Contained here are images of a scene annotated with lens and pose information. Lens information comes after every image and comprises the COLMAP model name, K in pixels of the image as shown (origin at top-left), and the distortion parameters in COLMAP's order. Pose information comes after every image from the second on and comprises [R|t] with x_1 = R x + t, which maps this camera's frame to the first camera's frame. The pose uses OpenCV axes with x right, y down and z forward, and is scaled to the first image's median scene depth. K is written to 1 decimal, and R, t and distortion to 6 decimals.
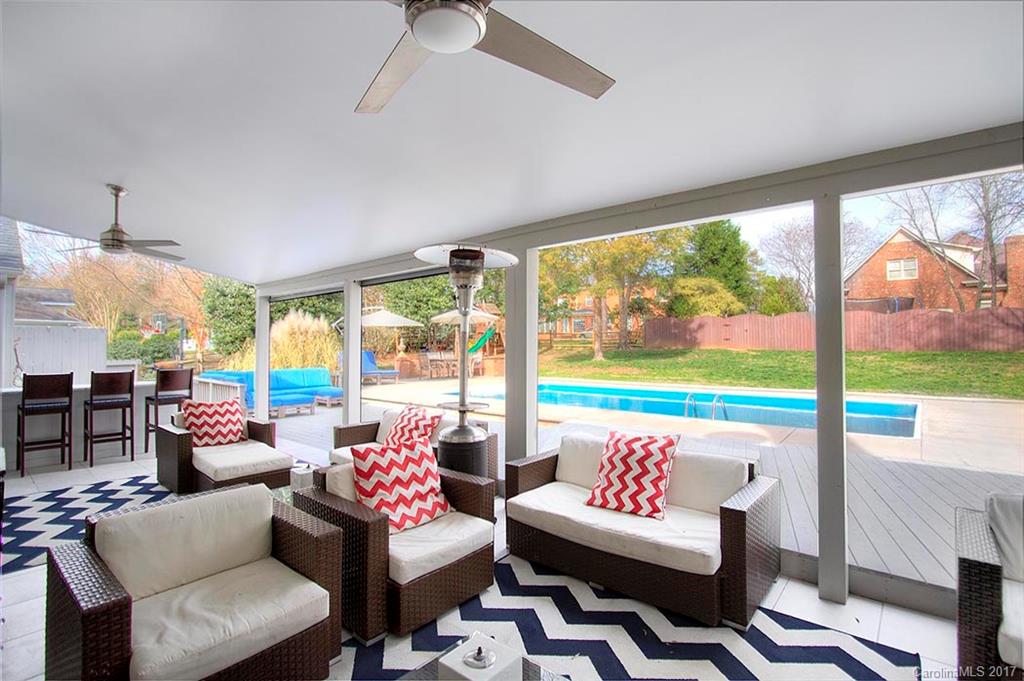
lens RADIAL K [[467.2, 0, 512.0], [0, 467.2, 340.5], [0, 0, 1]] dist [0.000090, -0.000076]
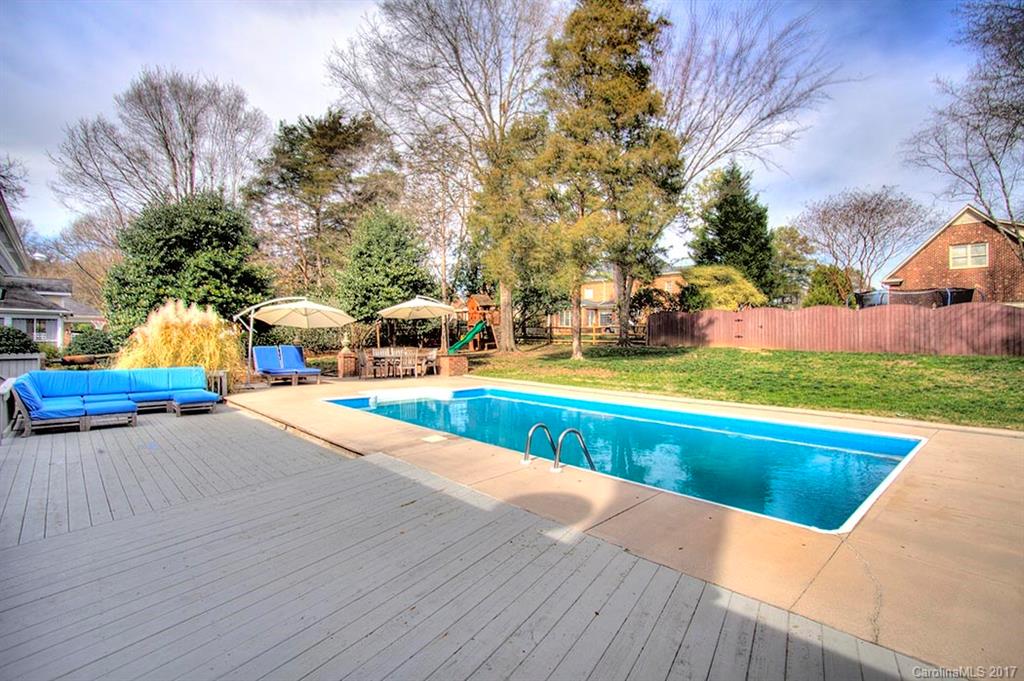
lens RADIAL K [[469.5, 0, 512.0], [0, 469.5, 340.5], [0, 0, 1]] dist [-0.001727, -0.000177]
pose [[0.995416, 0.012034, -0.094877, 0.115123], [-0.010512, 0.999808, 0.016528, -0.004990], [0.095057, -0.015455, 0.995352, 0.090412]]
